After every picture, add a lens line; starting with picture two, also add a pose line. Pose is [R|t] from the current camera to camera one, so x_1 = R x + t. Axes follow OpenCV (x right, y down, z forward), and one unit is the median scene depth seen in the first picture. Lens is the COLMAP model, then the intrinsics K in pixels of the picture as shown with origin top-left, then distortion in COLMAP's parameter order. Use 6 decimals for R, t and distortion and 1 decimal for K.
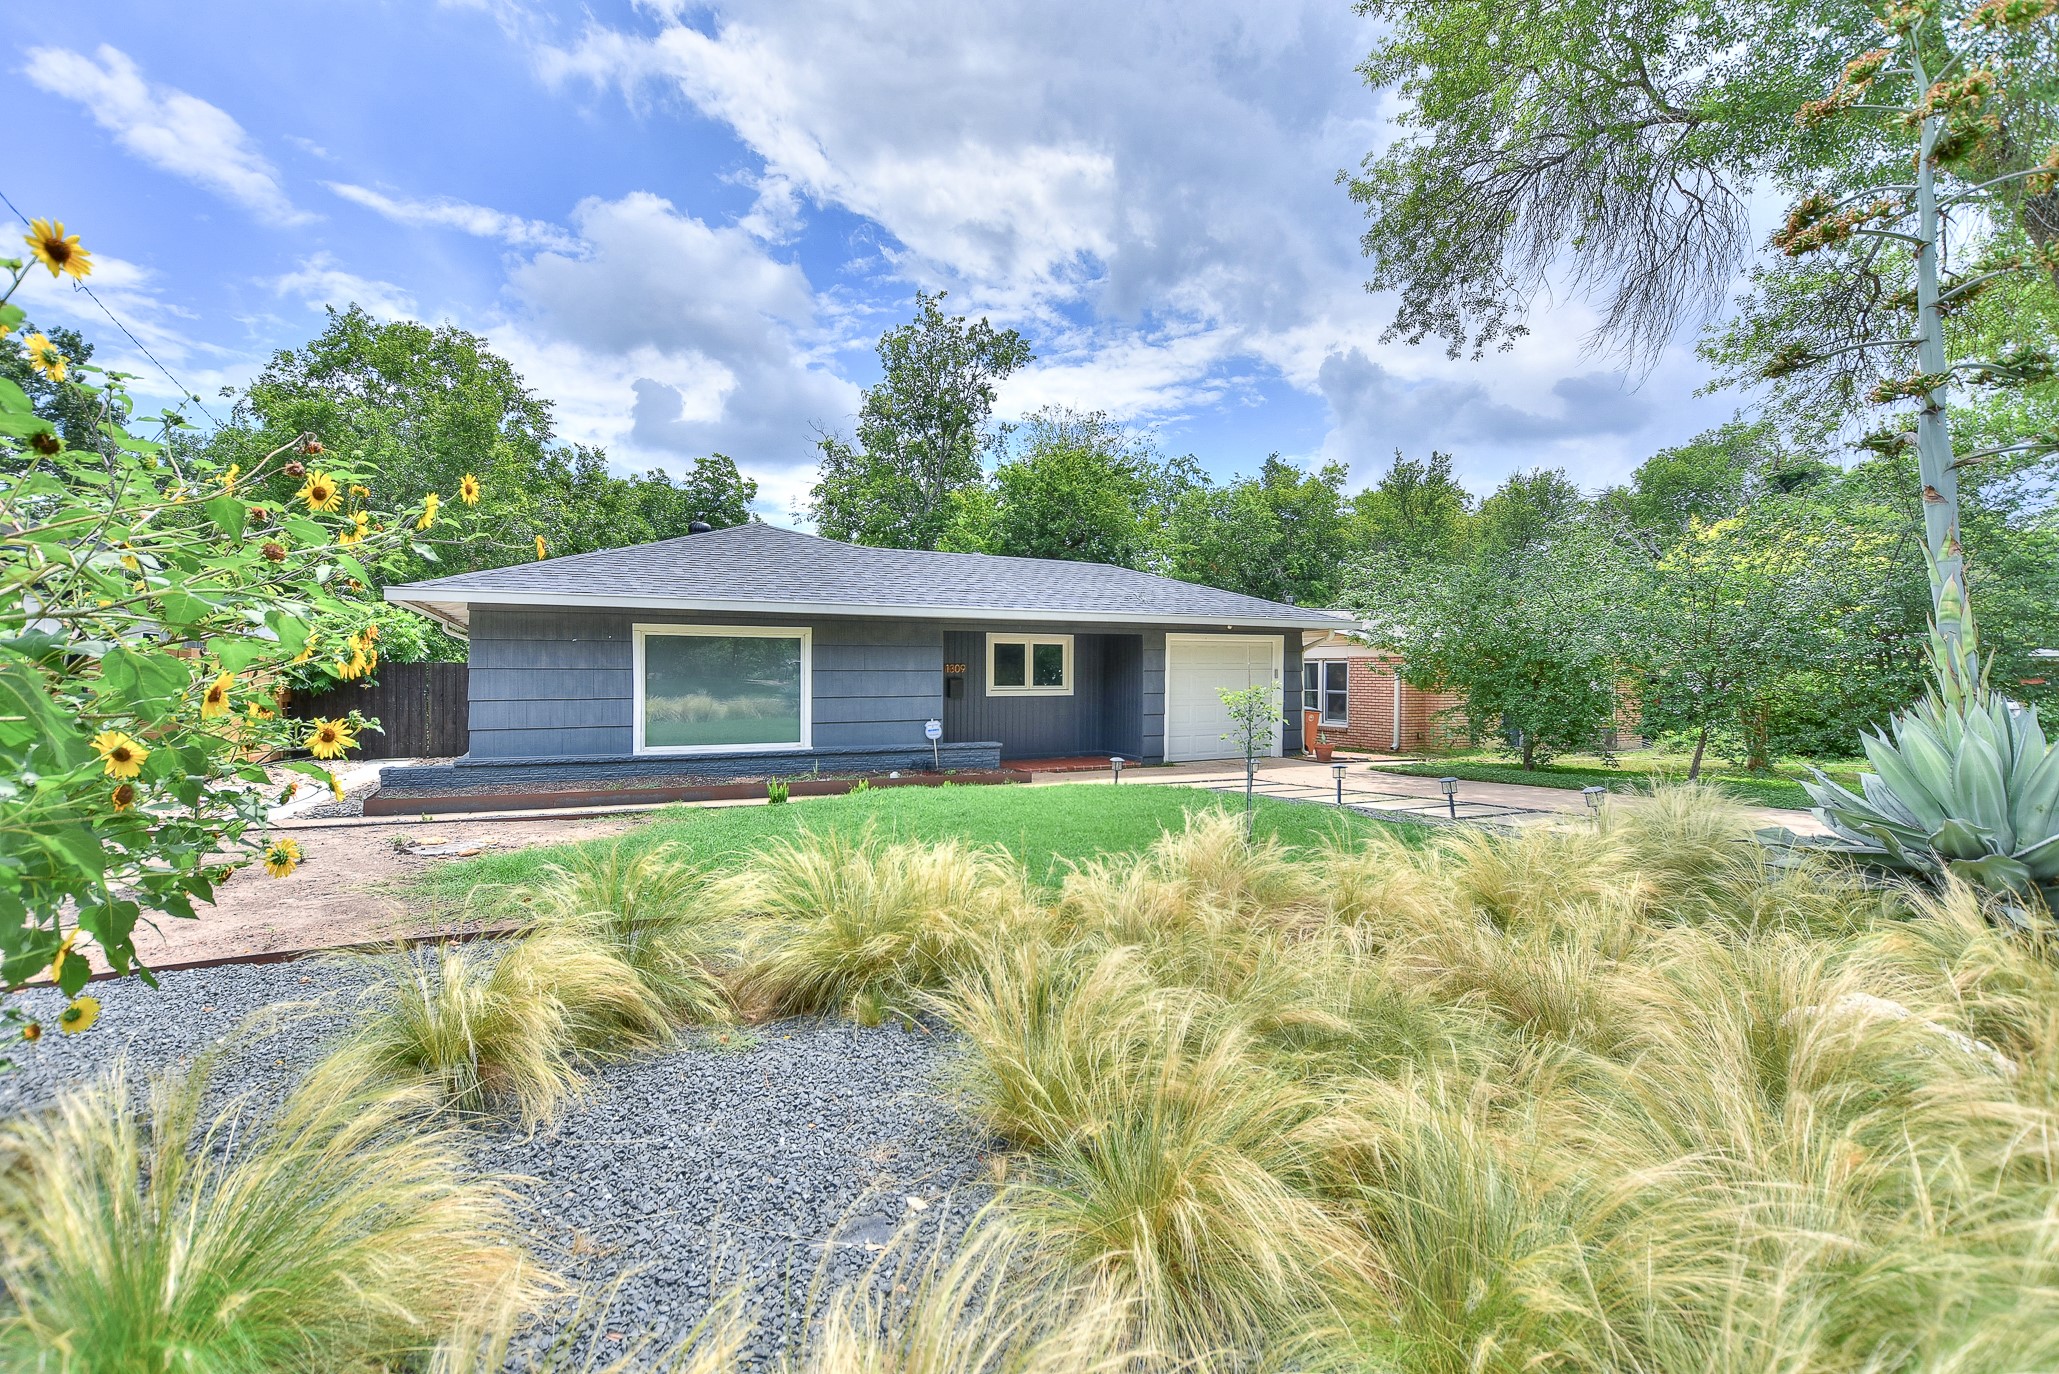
lens RADIAL K [[918.3, 0, 1025.7], [0, 918.3, 699.4], [0, 0, 1]] dist [-0.011972, 0.001551]
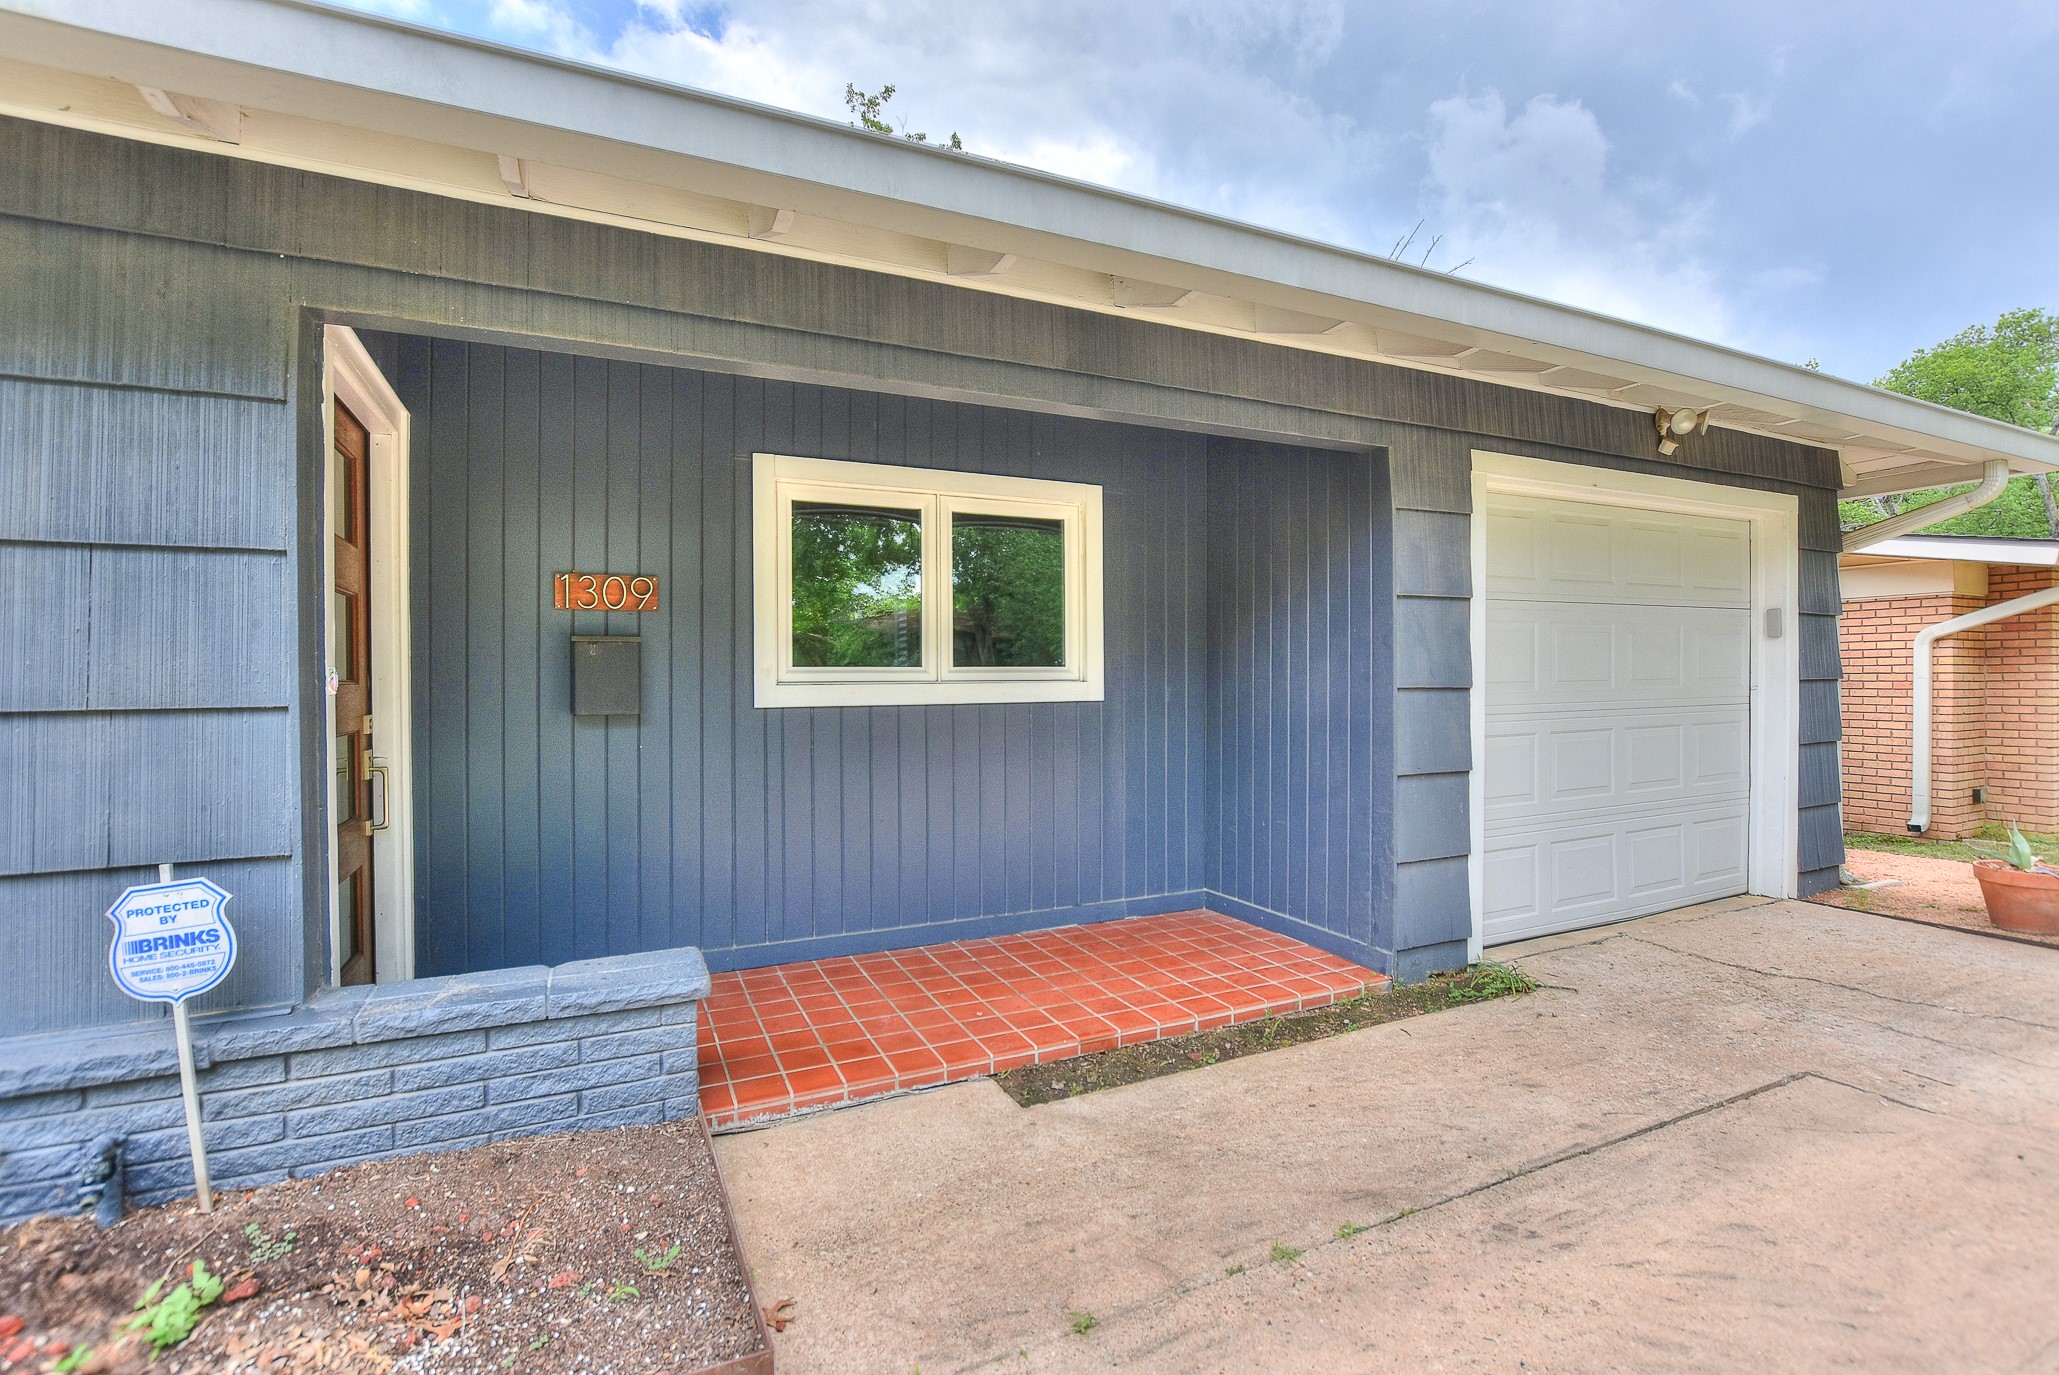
lens RADIAL K [[918.3, 0, 1023.9], [0, 918.3, 695.7], [0, 0, 1]] dist [-0.011972, 0.001551]
pose [[0.999185, -0.016491, -0.036835, 0.038015], [0.015496, 0.999512, -0.027137, 0.000774], [0.037265, 0.026544, 0.998953, 0.717567]]
